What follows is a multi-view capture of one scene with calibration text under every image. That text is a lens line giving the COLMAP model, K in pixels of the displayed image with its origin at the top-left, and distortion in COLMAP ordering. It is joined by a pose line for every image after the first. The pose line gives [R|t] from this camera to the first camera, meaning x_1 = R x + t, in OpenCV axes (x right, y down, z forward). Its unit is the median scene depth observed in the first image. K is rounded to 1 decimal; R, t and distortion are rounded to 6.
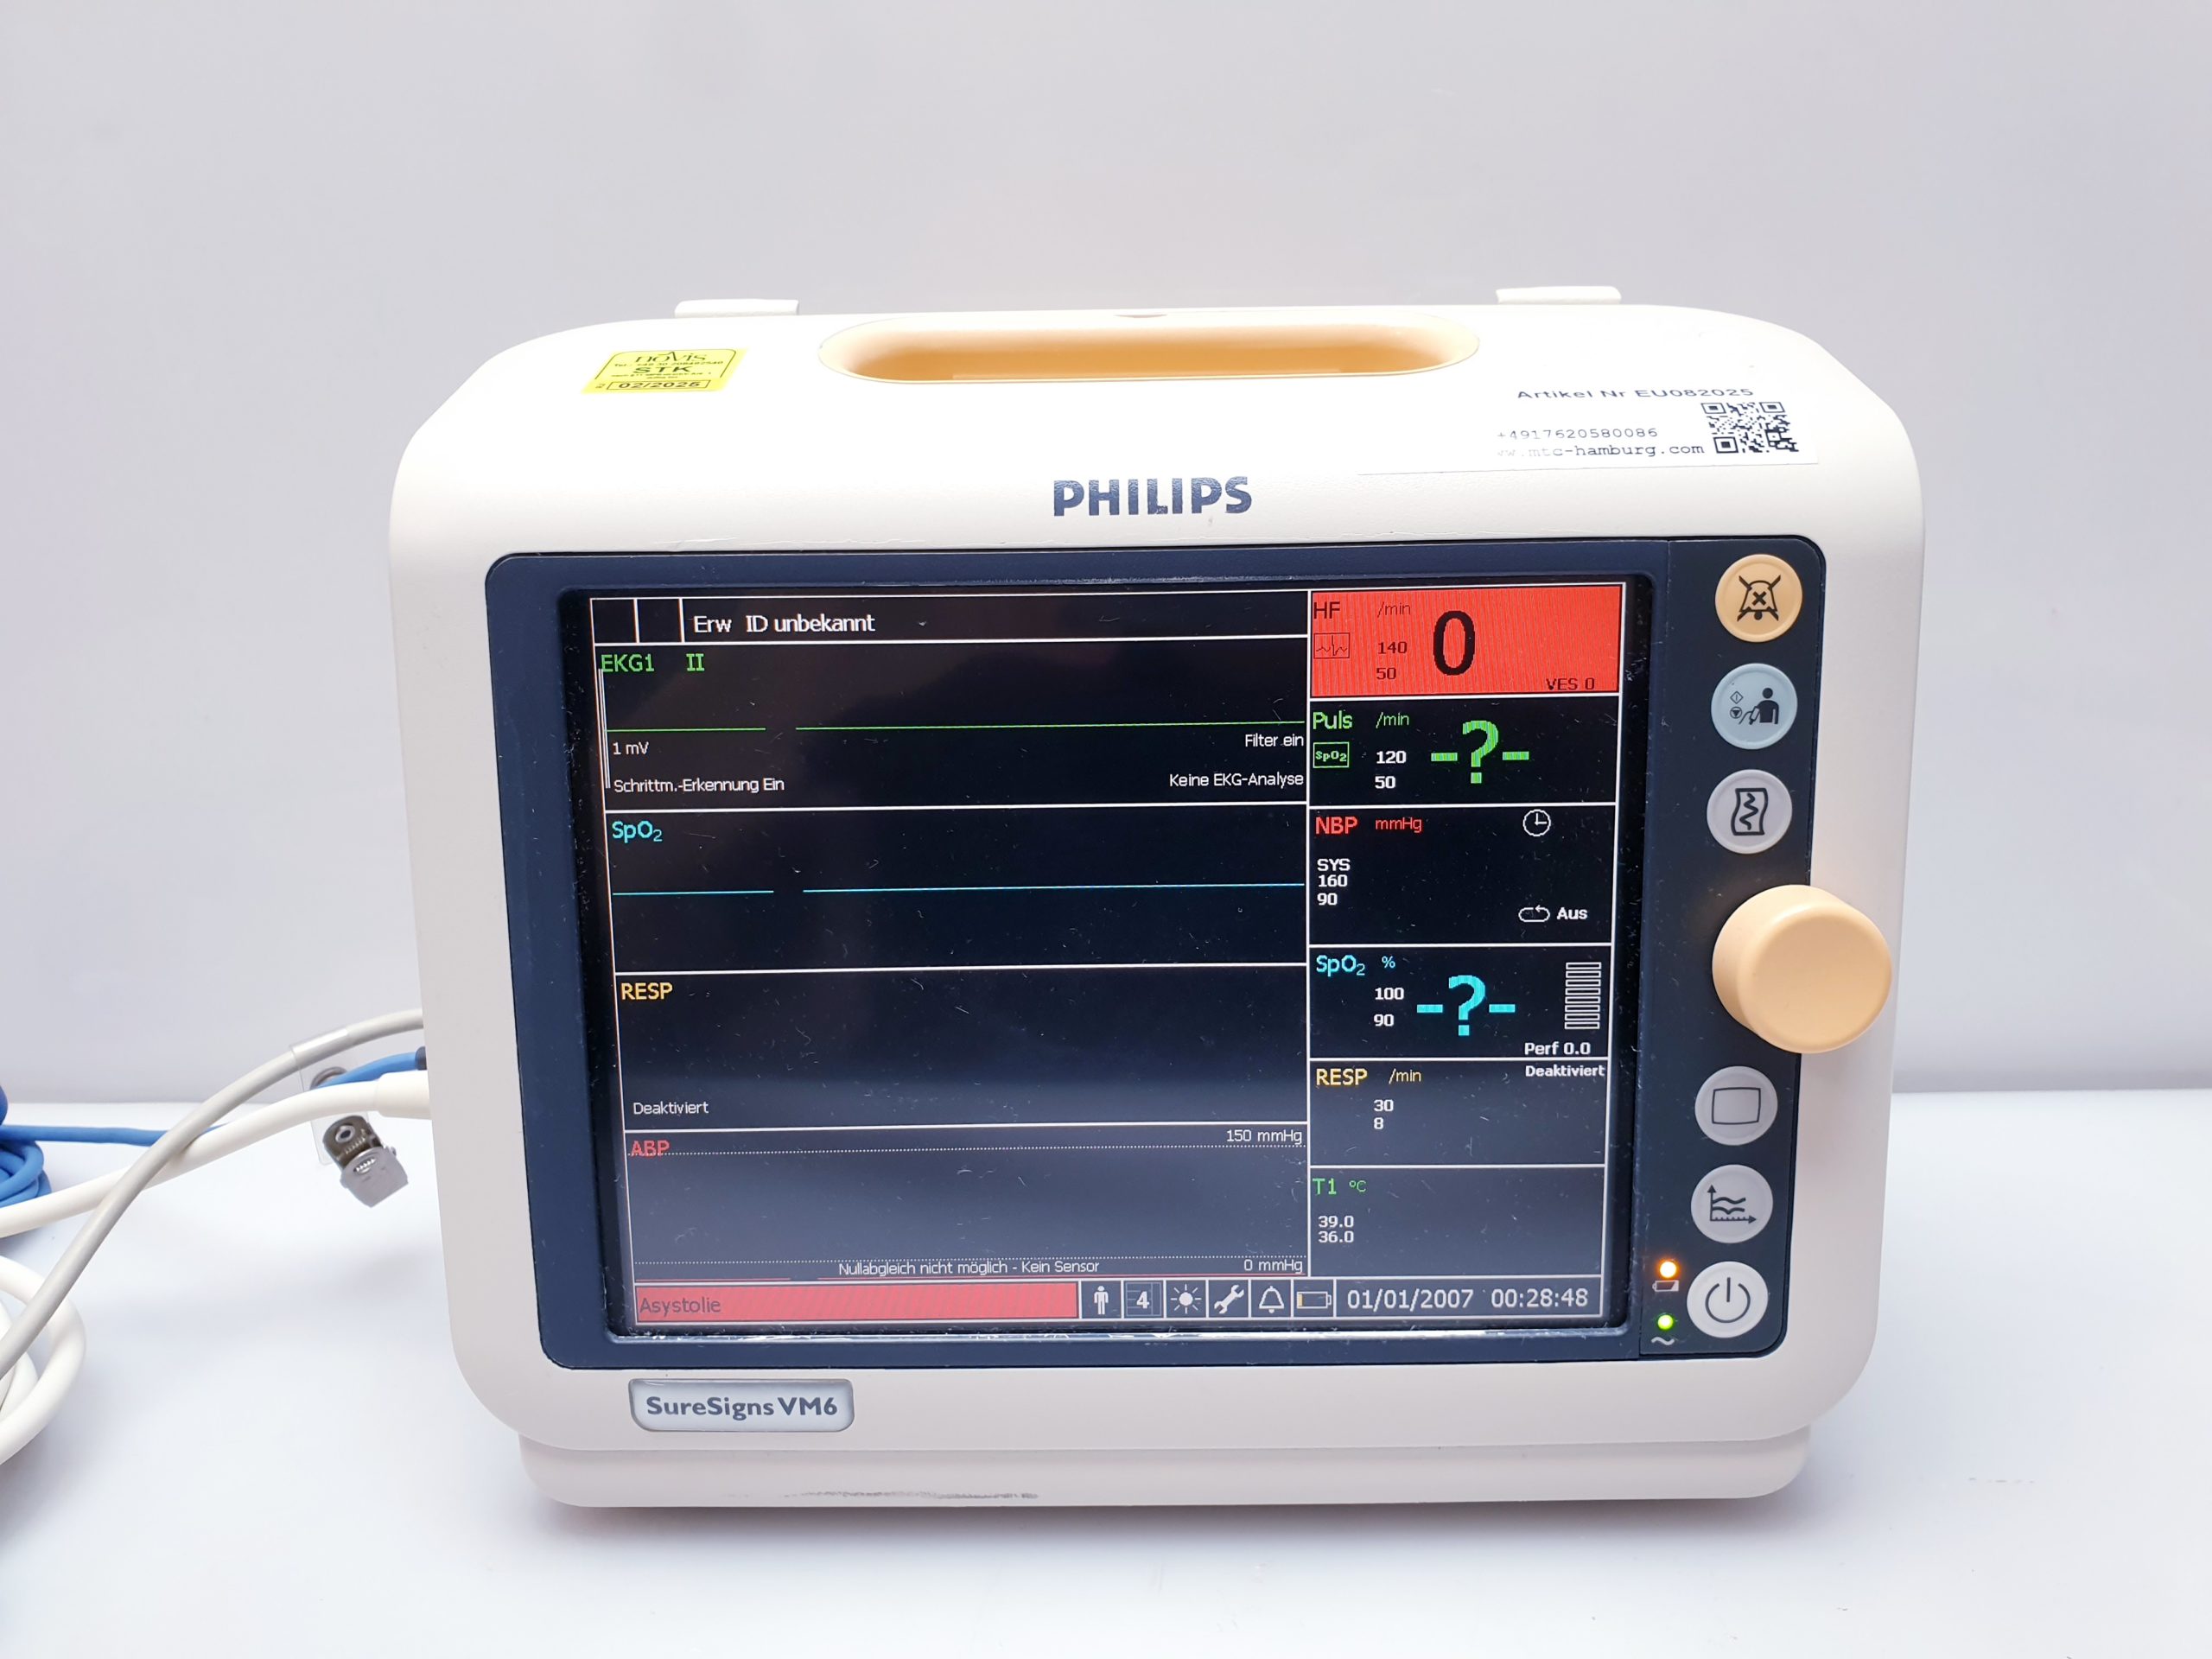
lens RADIAL K [[1707.2, 0, 1117.2], [0, 1707.2, 814.6], [0, 0, 1]] dist [-0.011825, -0.037431]
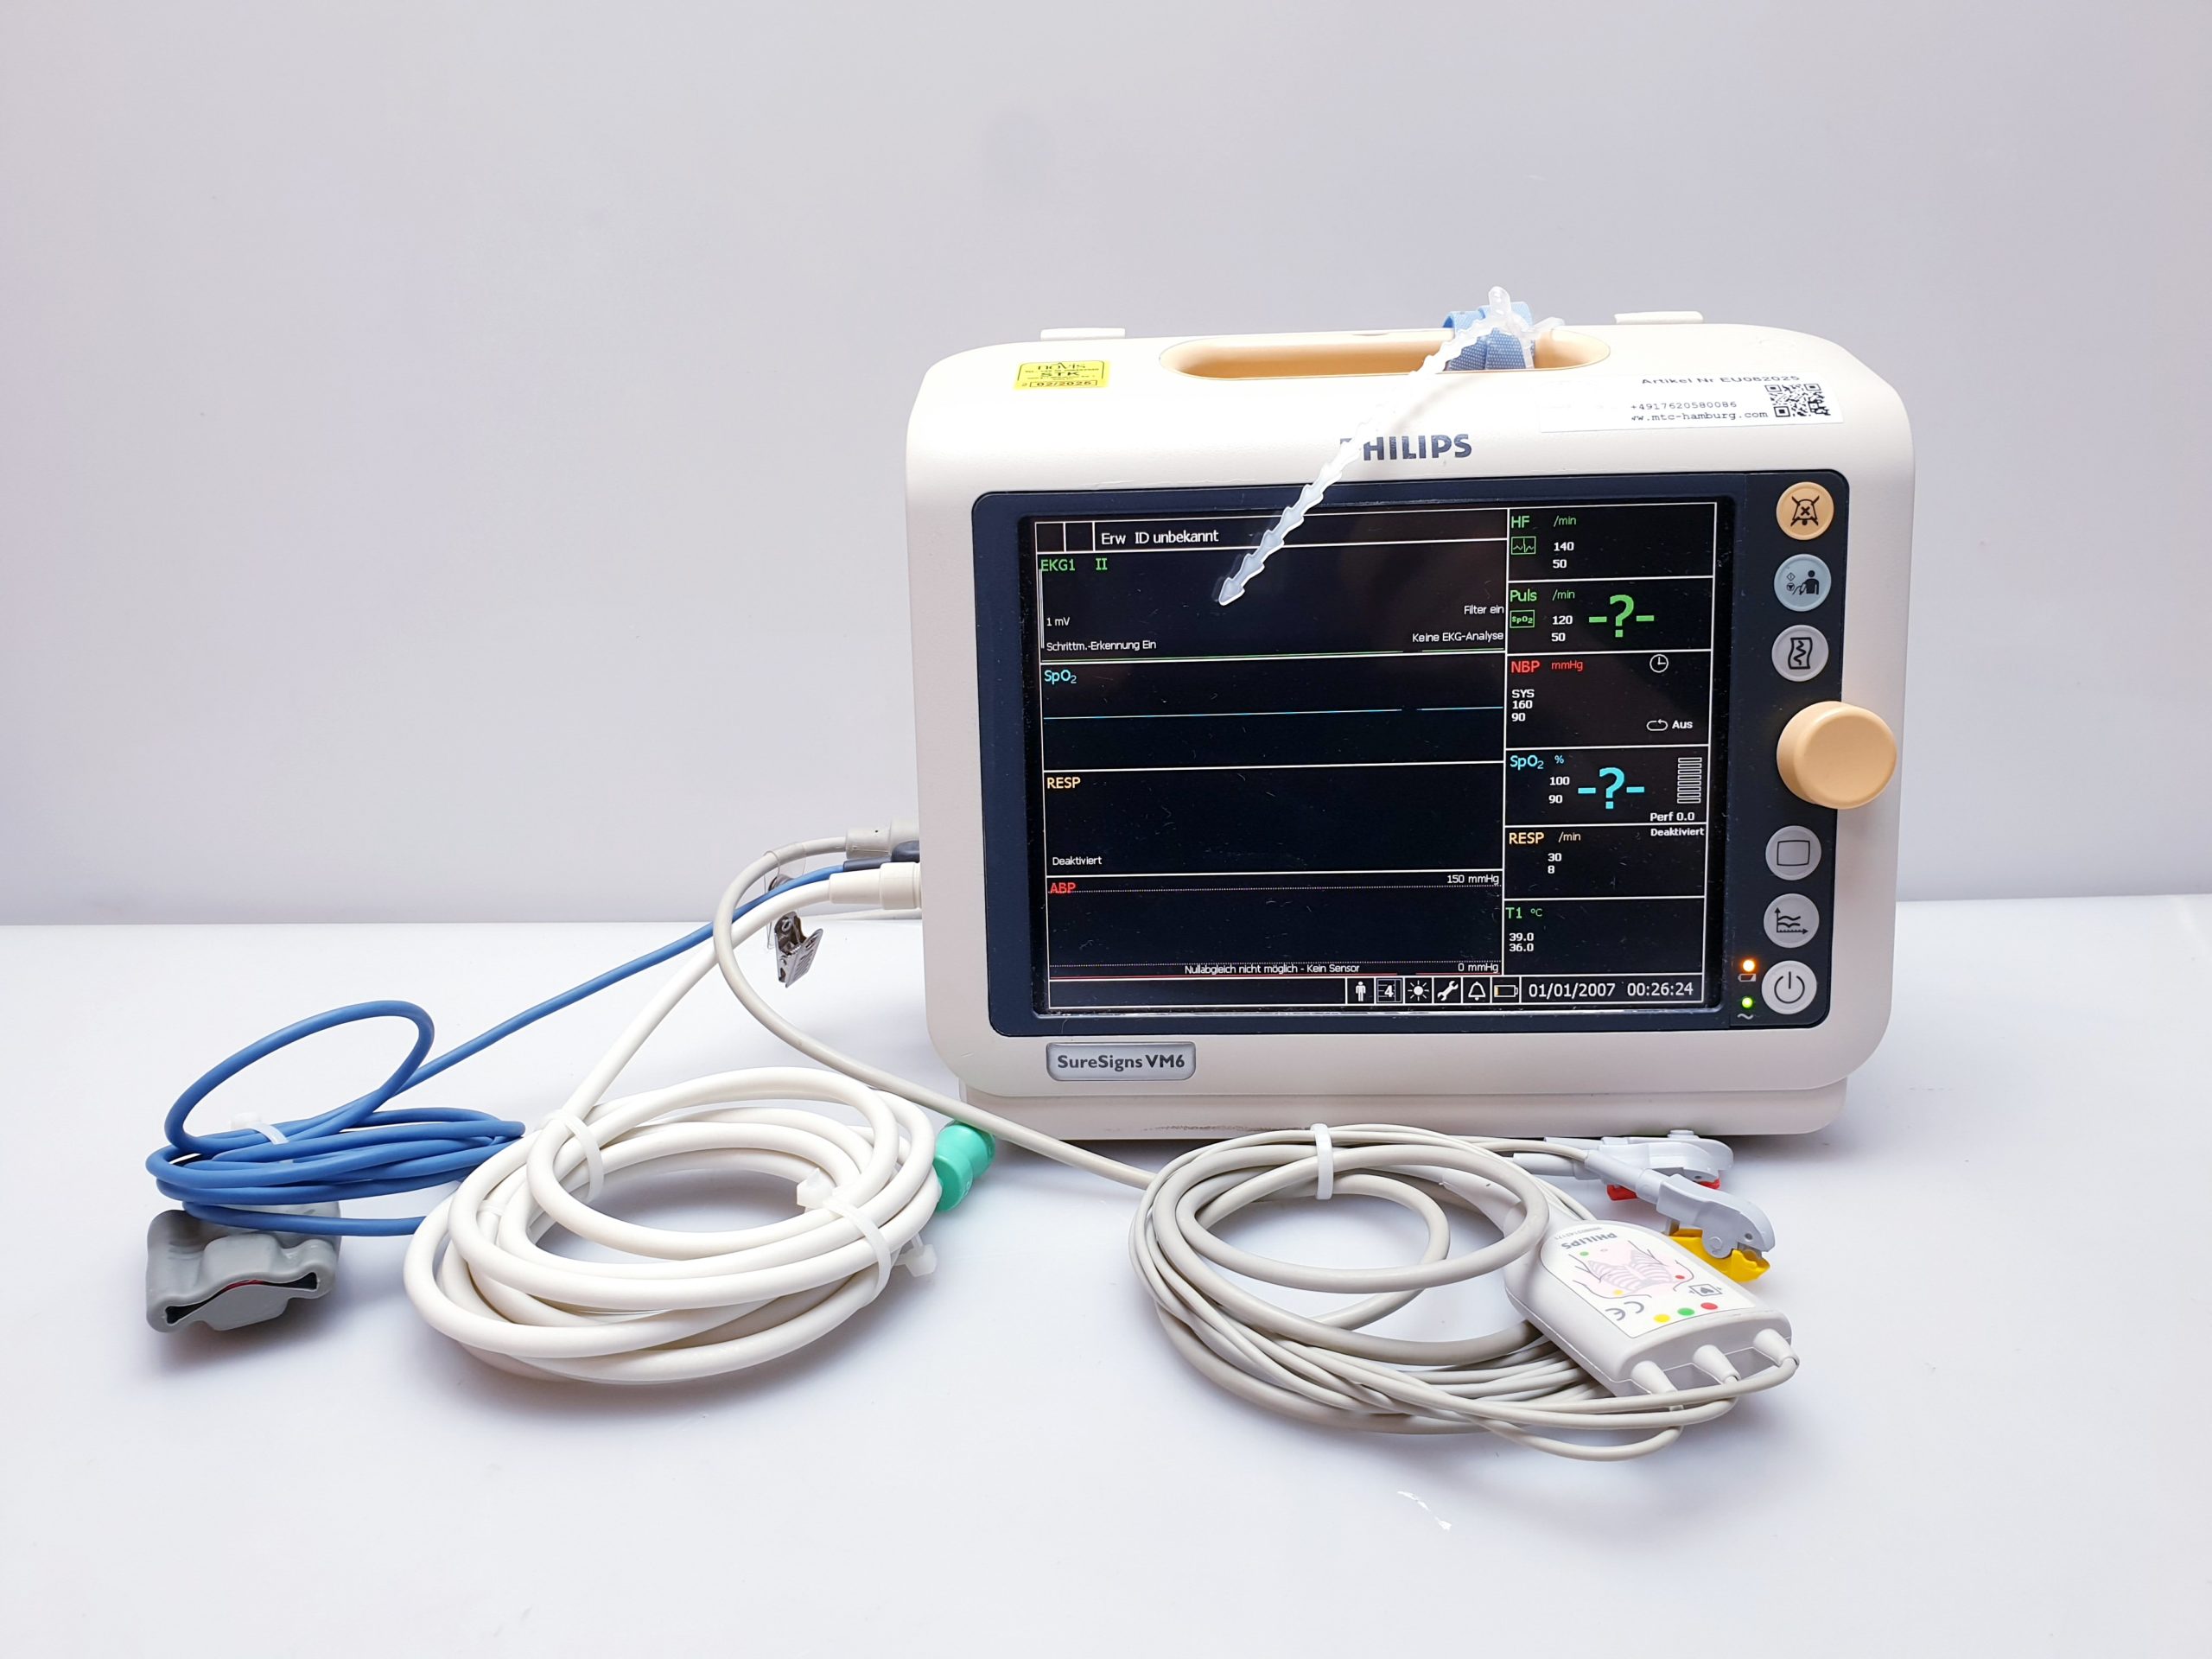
lens RADIAL K [[1707.2, 0, 1083.5], [0, 1707.2, 845.7], [0, 0, 1]] dist [-0.011825, -0.037431]
pose [[0.999478, -0.003814, -0.032095, -0.212167], [0.003398, 0.999910, -0.012999, 0.182255], [0.032141, 0.012883, 0.999400, -0.515878]]
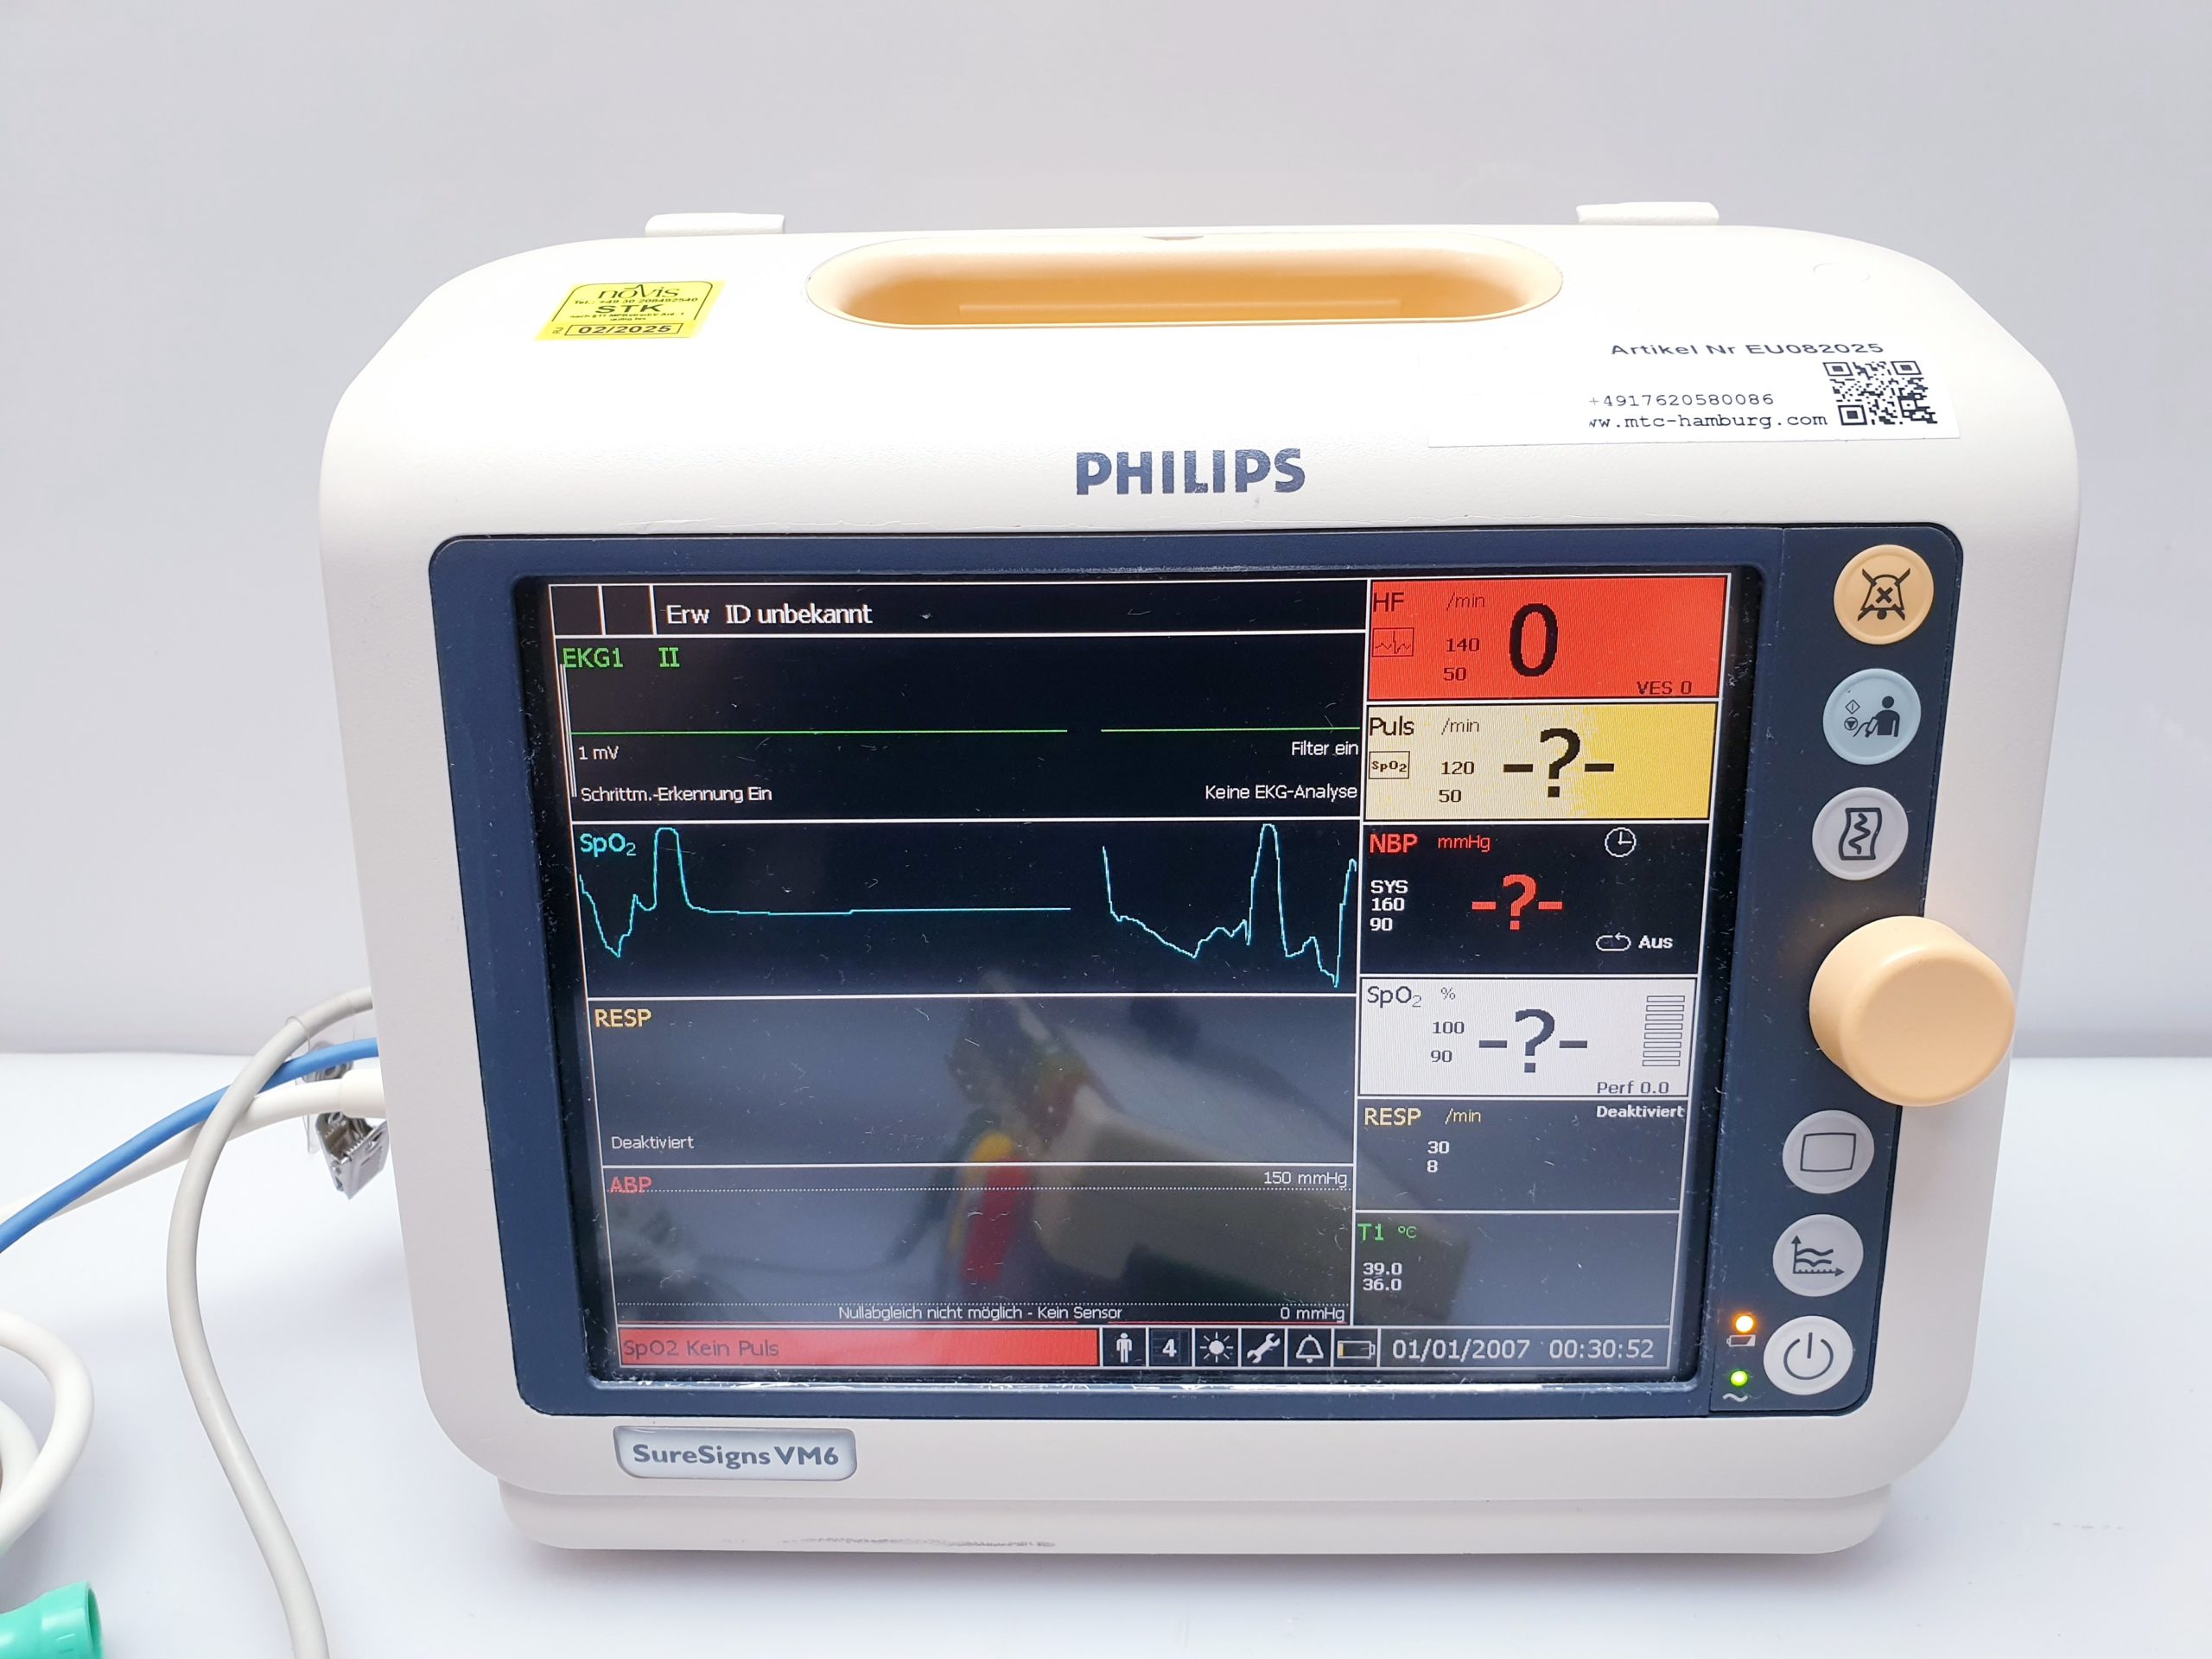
lens RADIAL K [[1707.2, 0, 1112.8], [0, 1707.2, 811.7], [0, 0, 1]] dist [-0.011825, -0.037431]
pose [[0.999960, 0.005871, -0.006712, -0.011519], [-0.005258, 0.996104, 0.088028, -0.086771], [0.007203, -0.087989, 0.996095, 0.113941]]
